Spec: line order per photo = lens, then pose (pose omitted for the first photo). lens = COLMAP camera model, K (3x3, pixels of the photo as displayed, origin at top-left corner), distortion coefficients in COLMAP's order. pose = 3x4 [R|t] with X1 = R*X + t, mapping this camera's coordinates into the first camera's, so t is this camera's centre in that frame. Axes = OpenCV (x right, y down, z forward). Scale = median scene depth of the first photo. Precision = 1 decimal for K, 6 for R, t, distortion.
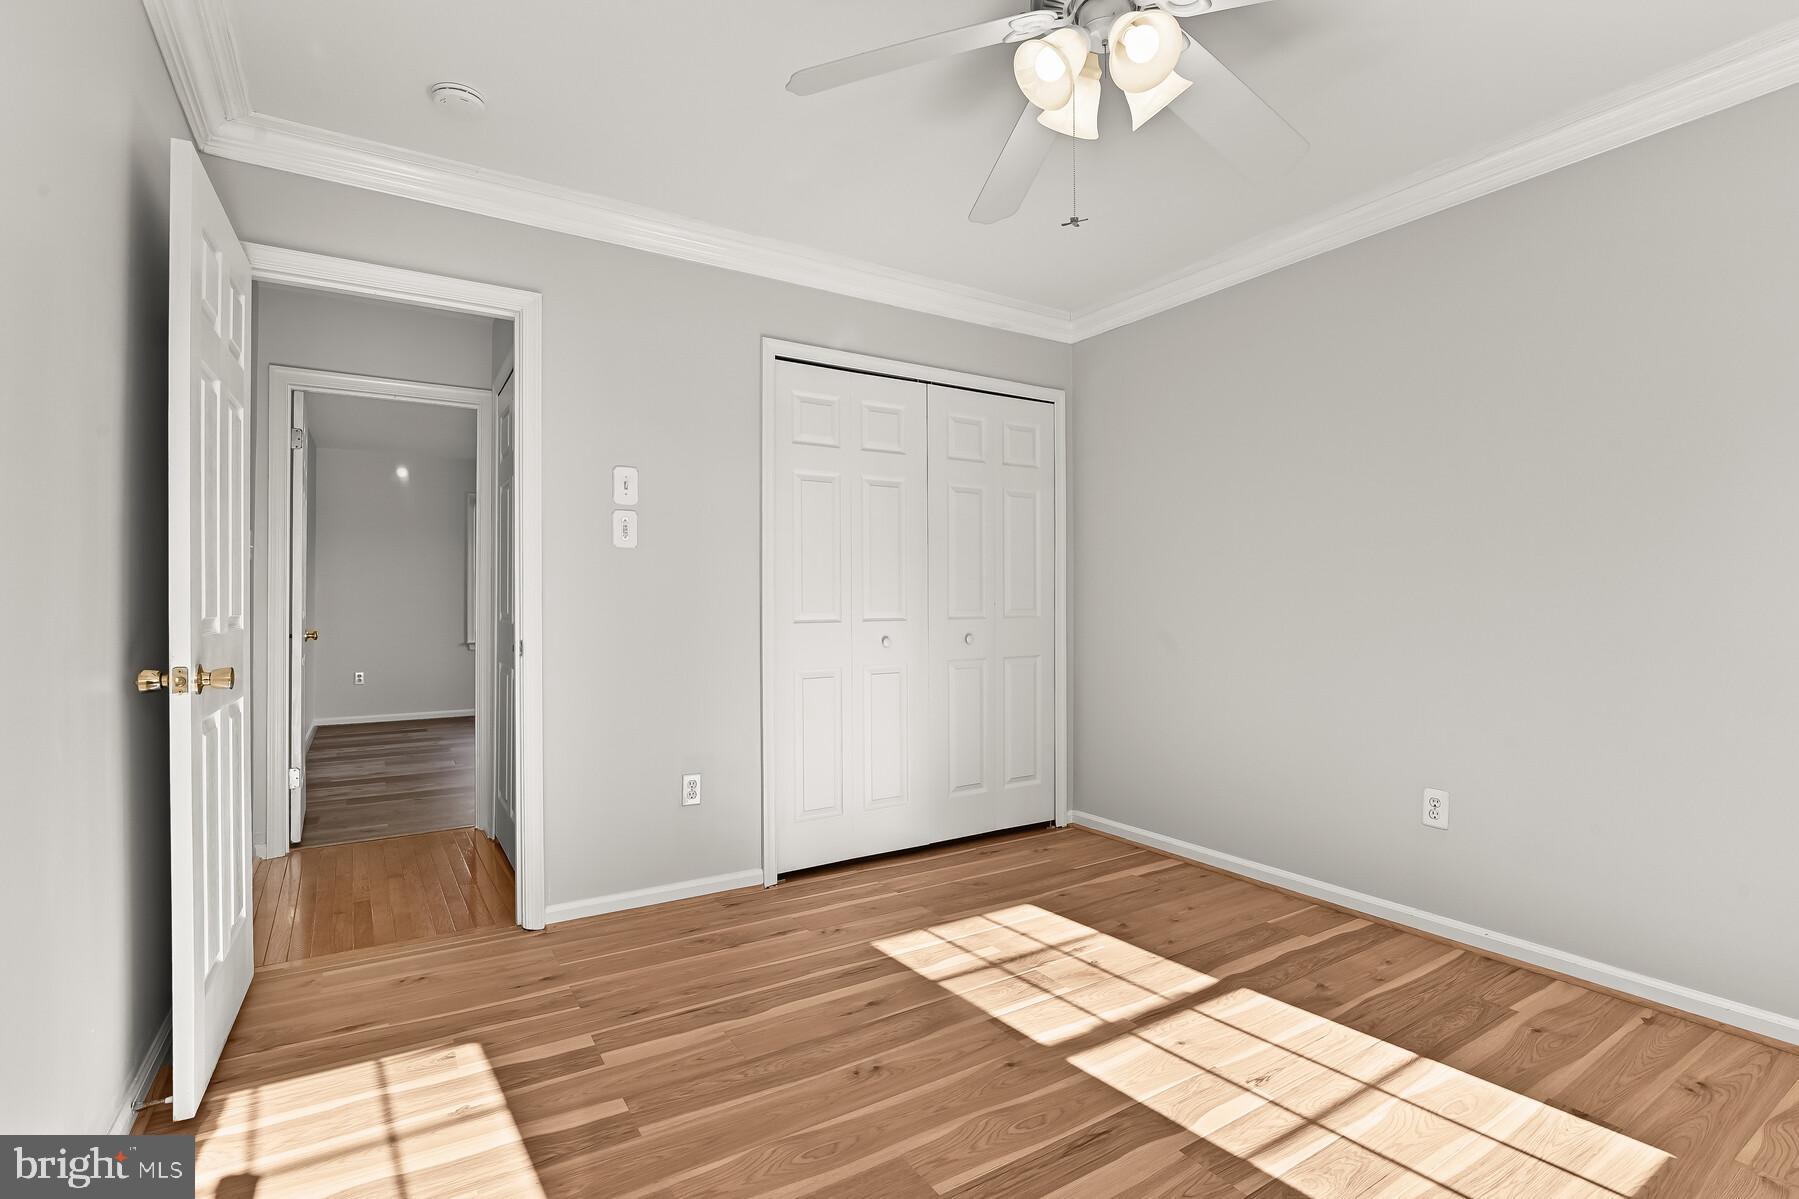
lens RADIAL K [[845.3, 0, 896.6], [0, 845.3, 597.9], [0, 0, 1]] dist [-0.012939, 0.000374]
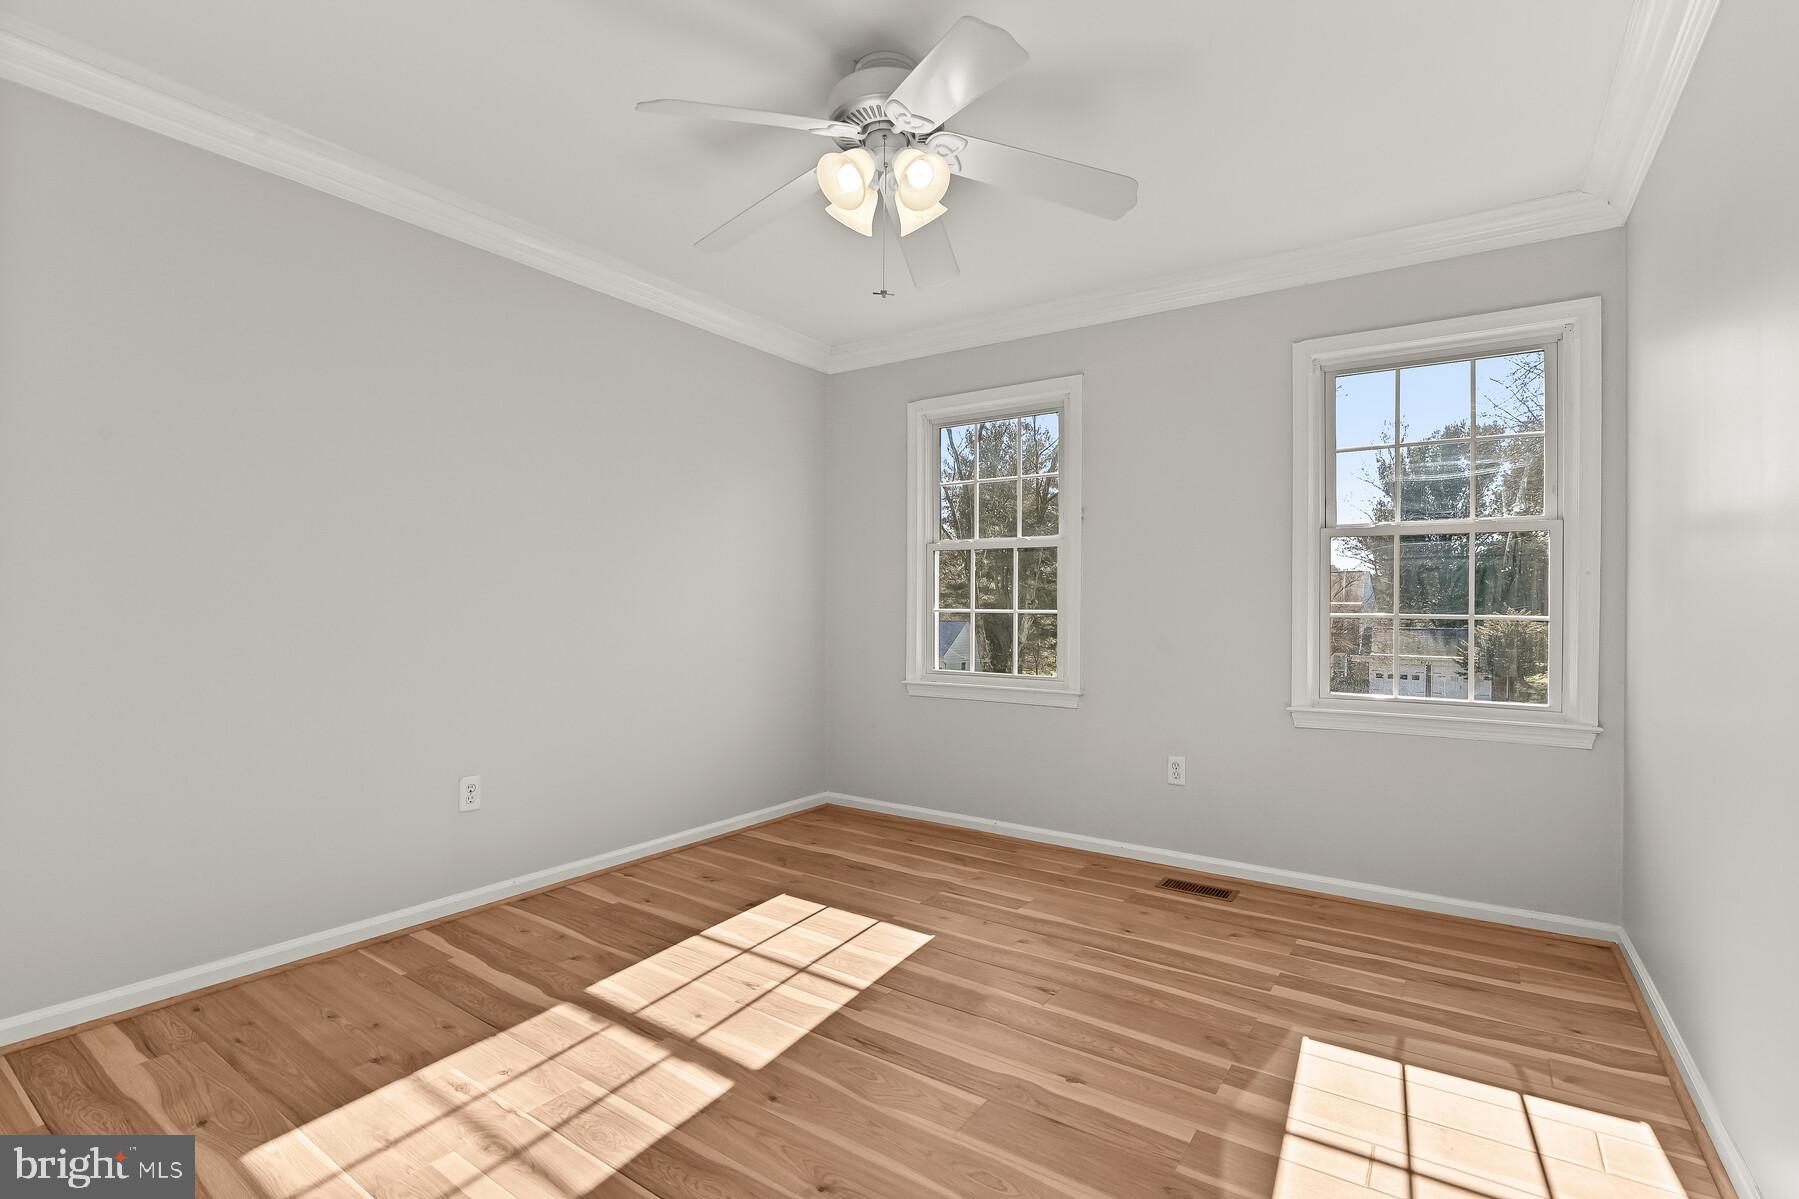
lens RADIAL K [[845.3, 0, 898.0], [0, 845.3, 605.1], [0, 0, 1]] dist [-0.012939, 0.000374]
pose [[-0.428711, -0.011931, 0.903363, -0.674164], [-0.030154, 0.999545, -0.001109, -0.014252], [-0.902938, -0.027716, -0.428875, 1.114196]]
